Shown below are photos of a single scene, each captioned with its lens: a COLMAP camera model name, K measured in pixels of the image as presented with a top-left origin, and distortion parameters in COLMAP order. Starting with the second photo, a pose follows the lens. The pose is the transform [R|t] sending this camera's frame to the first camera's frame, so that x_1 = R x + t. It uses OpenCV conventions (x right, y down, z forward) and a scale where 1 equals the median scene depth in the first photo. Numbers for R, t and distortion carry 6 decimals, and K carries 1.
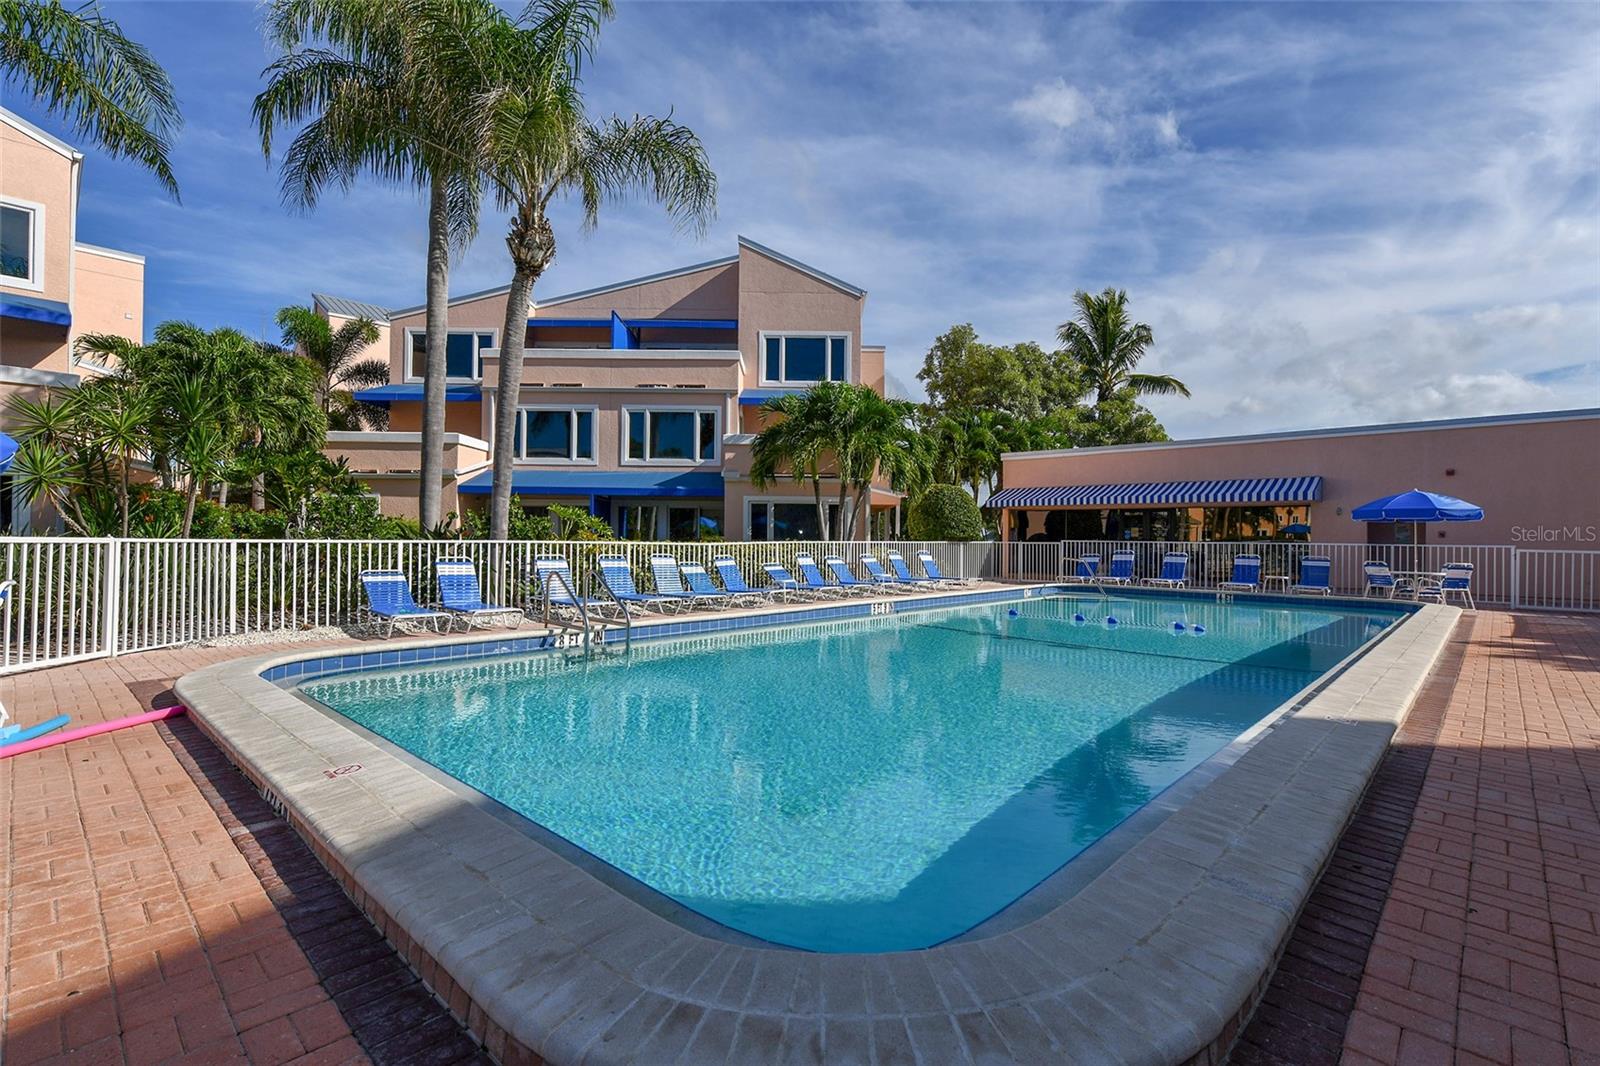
lens RADIAL K [[753.0, 0, 805.5], [0, 753.0, 537.5], [0, 0, 1]] dist [0.003451, 0.000137]
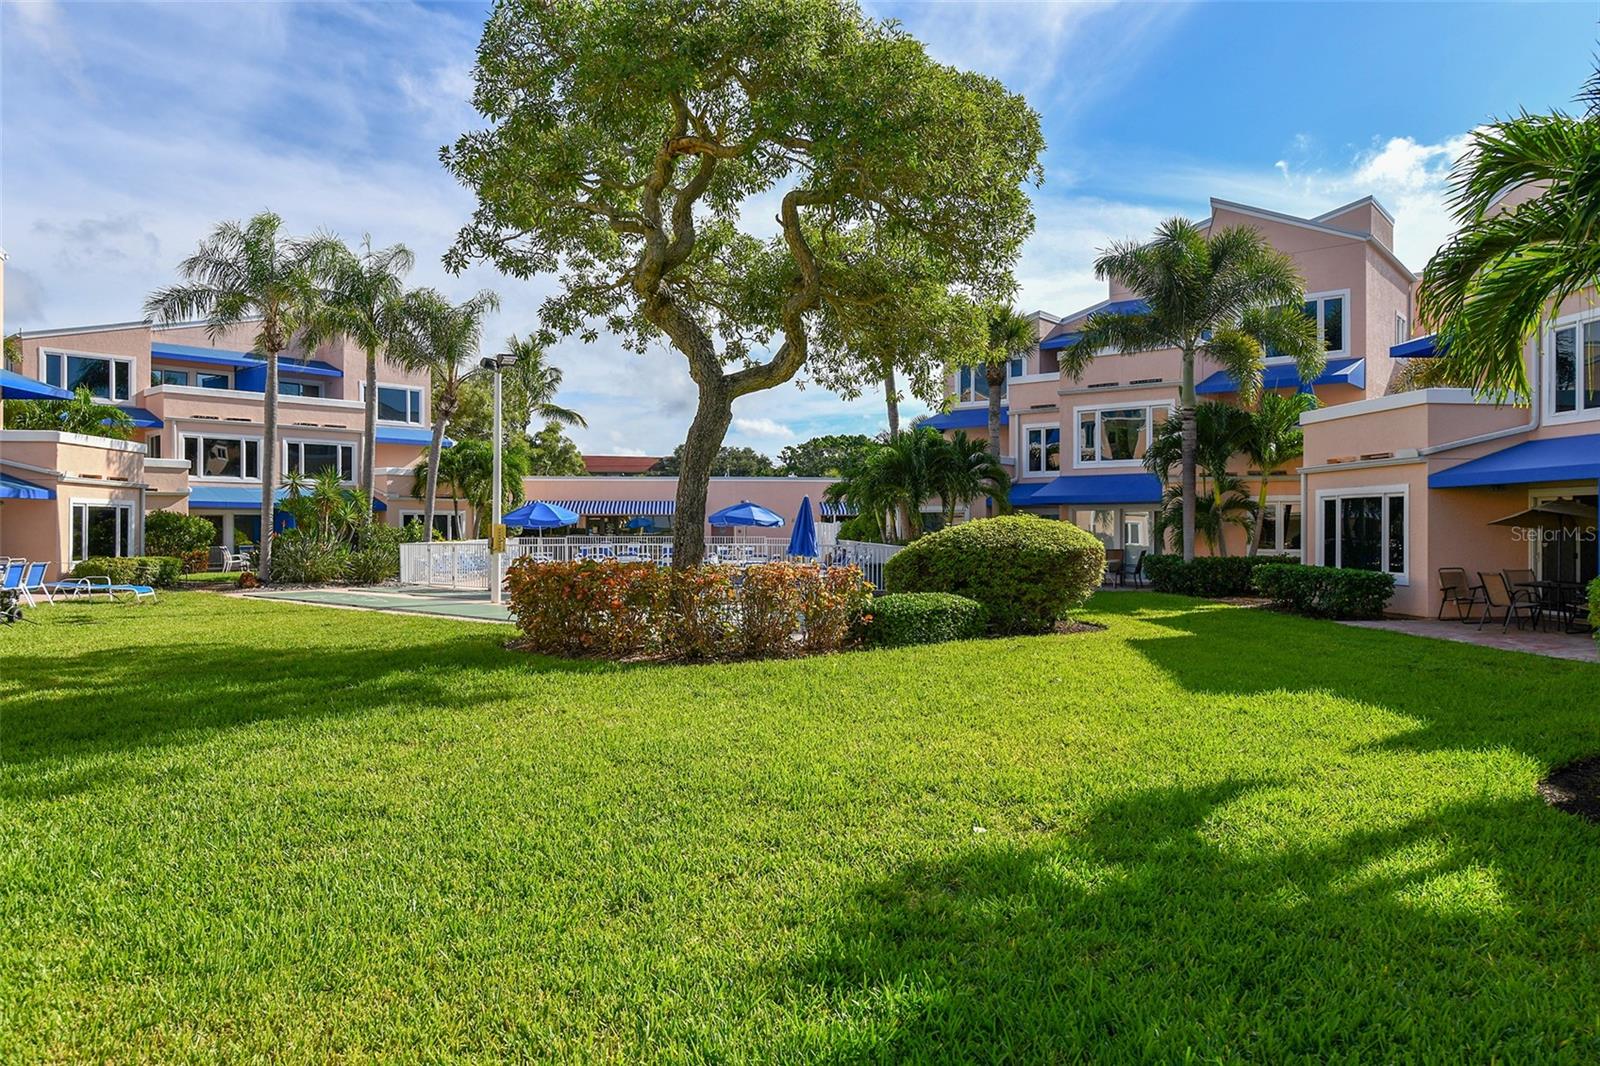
lens RADIAL K [[1217.6, 0, 800.6], [0, 1217.6, 524.3], [0, 0, 1]] dist [-0.002487, -0.000988]
pose [[0.678123, -0.009103, 0.734892, -0.810214], [0.001438, 0.999938, 0.011060, -0.032665], [-0.734947, -0.006443, 0.678094, -0.743097]]
